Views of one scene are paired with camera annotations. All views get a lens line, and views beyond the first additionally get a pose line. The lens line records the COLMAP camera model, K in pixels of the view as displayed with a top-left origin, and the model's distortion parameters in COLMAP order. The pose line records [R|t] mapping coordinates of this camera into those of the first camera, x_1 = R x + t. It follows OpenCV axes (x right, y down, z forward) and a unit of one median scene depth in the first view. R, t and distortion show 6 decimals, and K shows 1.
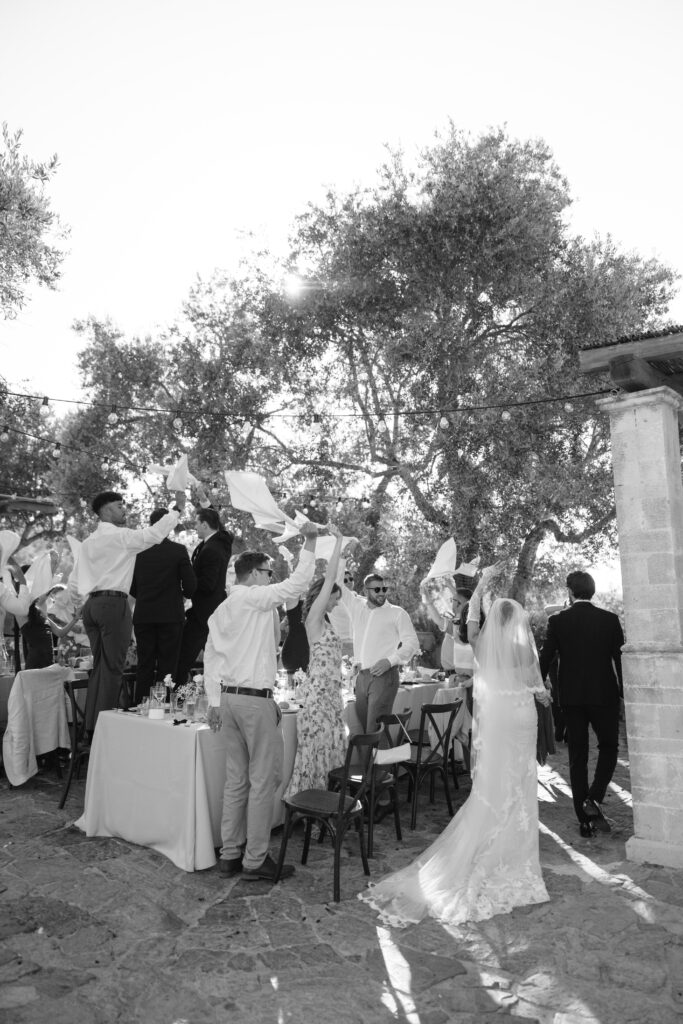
lens RADIAL K [[803.9, 0, 340.2], [0, 803.9, 515.7], [0, 0, 1]] dist [0.000991, 0.005821]
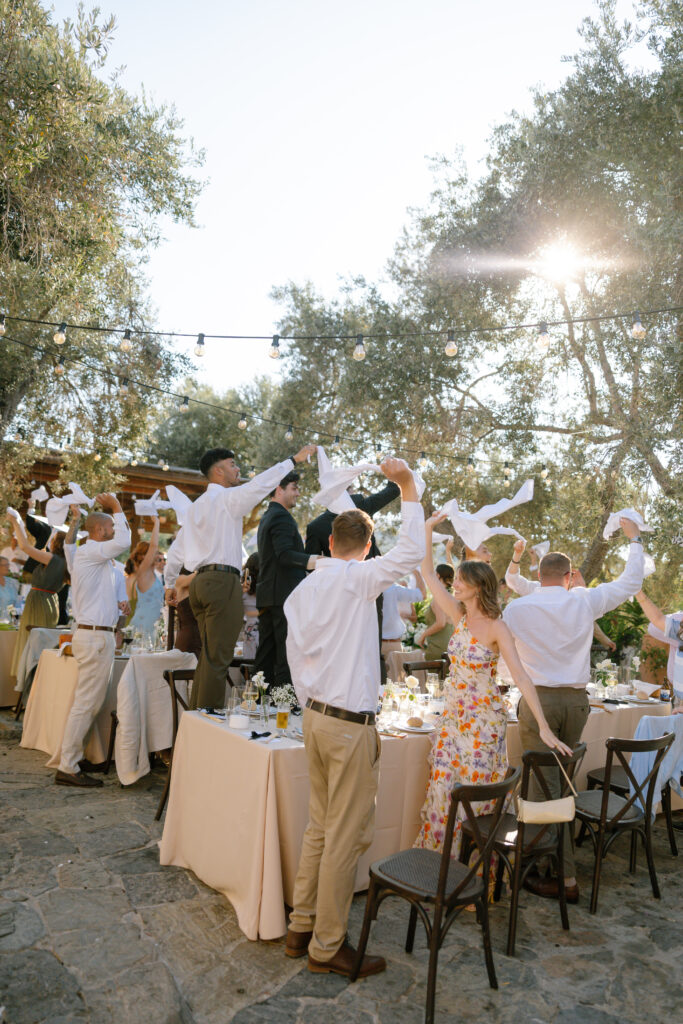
lens RADIAL K [[803.9, 0, 340.2], [0, 803.9, 515.7], [0, 0, 1]] dist [0.000991, 0.005821]
pose [[0.949163, 0.007970, -0.314685, 0.102965], [-0.004473, 0.999920, 0.011834, 0.033882], [0.314754, -0.009824, 0.949123, 0.269011]]
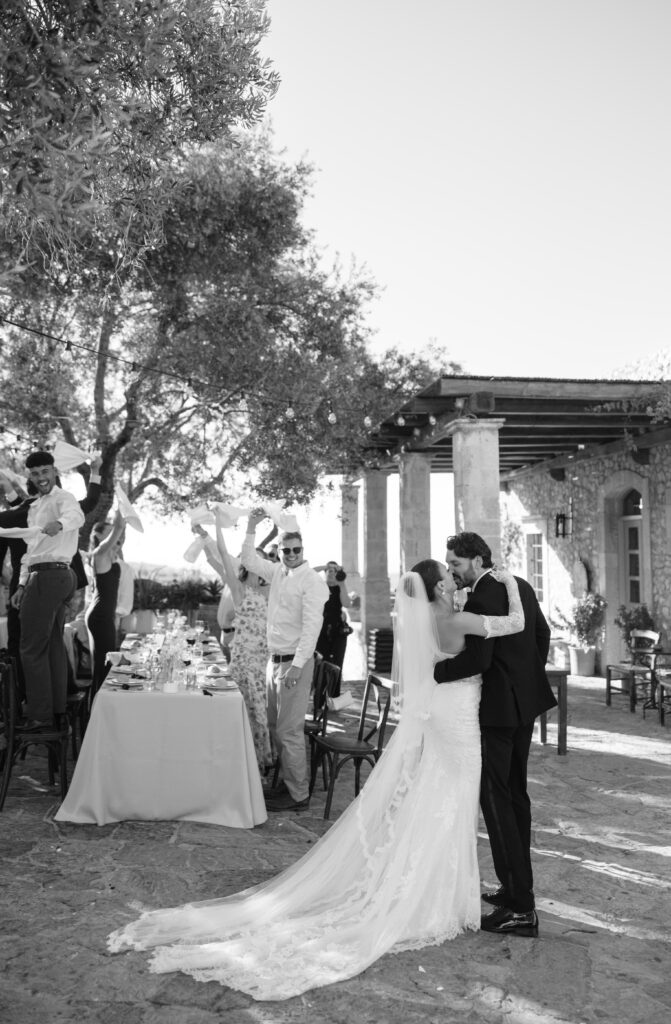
lens RADIAL K [[826.6, 0, 335.5], [0, 826.6, 512.0], [0, 0, 1]] dist [-0.125290, 0.000400]
pose [[0.738927, 0.045855, 0.672223, -0.716432], [-0.078082, 0.996787, 0.017835, -0.002888], [-0.669246, -0.065667, 0.740134, 0.135044]]
